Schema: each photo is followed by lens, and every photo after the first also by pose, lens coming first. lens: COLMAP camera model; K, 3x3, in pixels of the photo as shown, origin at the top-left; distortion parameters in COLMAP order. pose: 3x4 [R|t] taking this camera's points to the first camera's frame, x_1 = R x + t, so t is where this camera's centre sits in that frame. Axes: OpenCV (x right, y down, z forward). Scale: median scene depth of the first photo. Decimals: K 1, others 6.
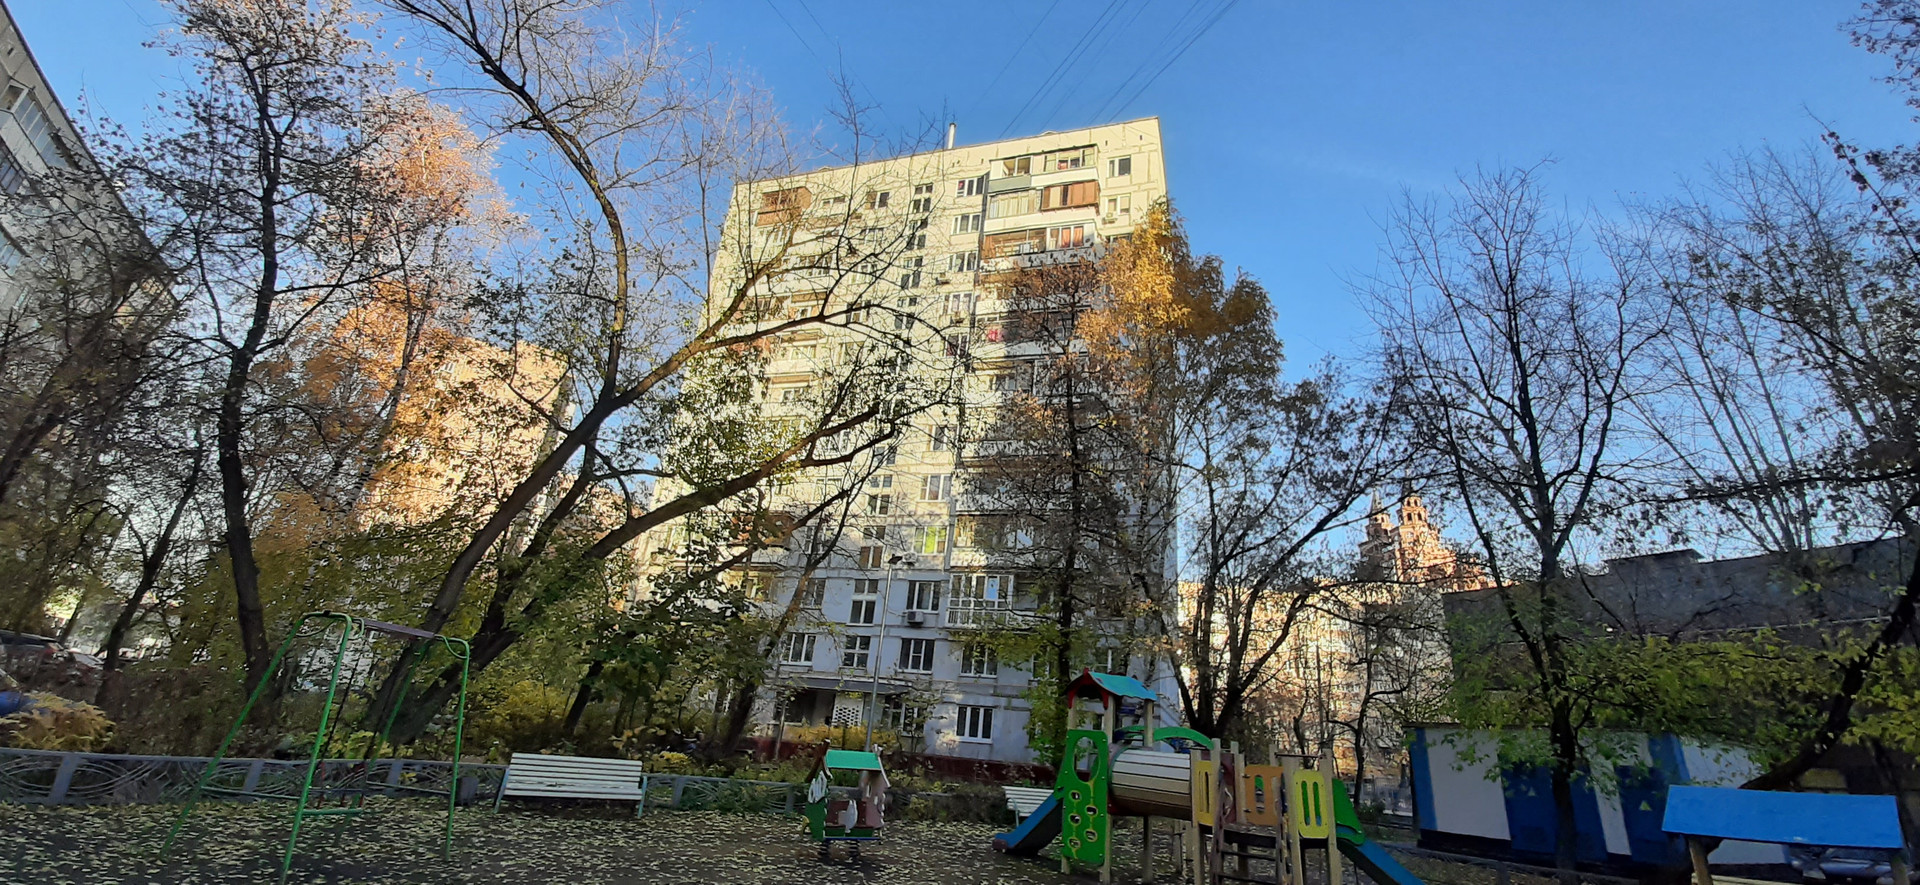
lens RADIAL K [[762.7, 0, 960.0], [0, 762.7, 442.5], [0, 0, 1]] dist [-0.003300, 0.000094]
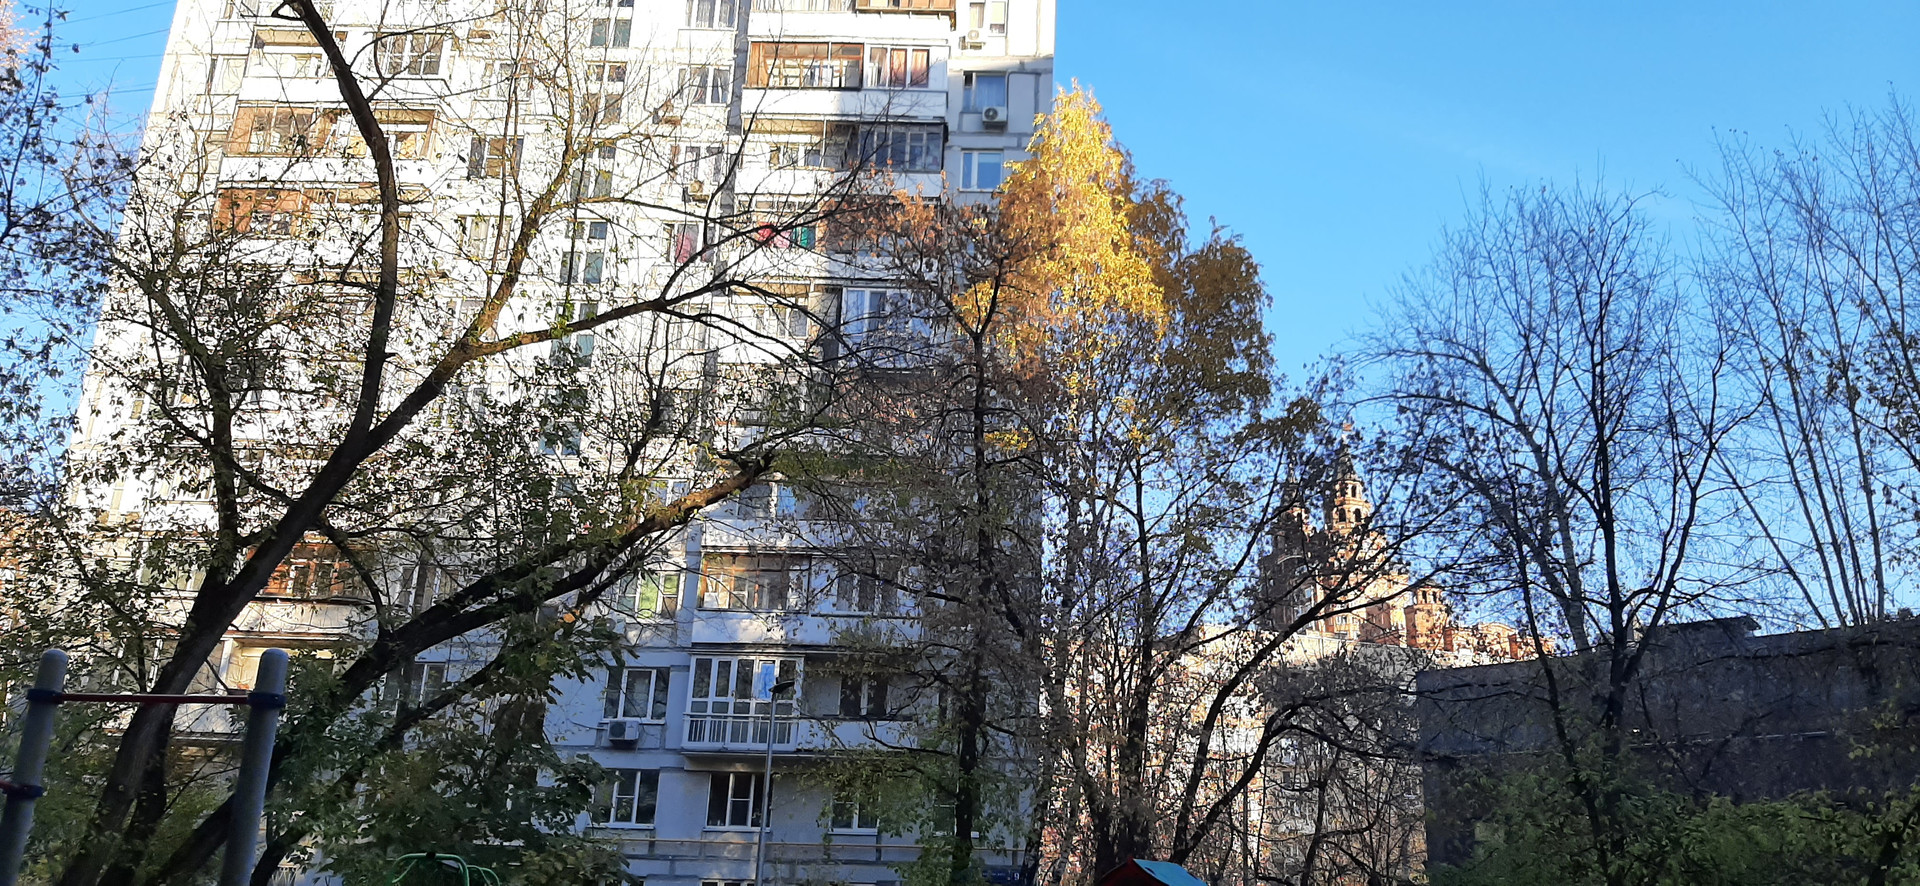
lens RADIAL K [[1428.1, 0, 990.7], [0, 1428.1, 494.8], [0, 0, 1]] dist [0.002665, -0.001311]
pose [[0.961988, 0.031958, 0.271215, -0.090092], [-0.054231, 0.995705, 0.075031, -0.042743], [-0.267652, -0.086888, 0.959590, -0.083347]]
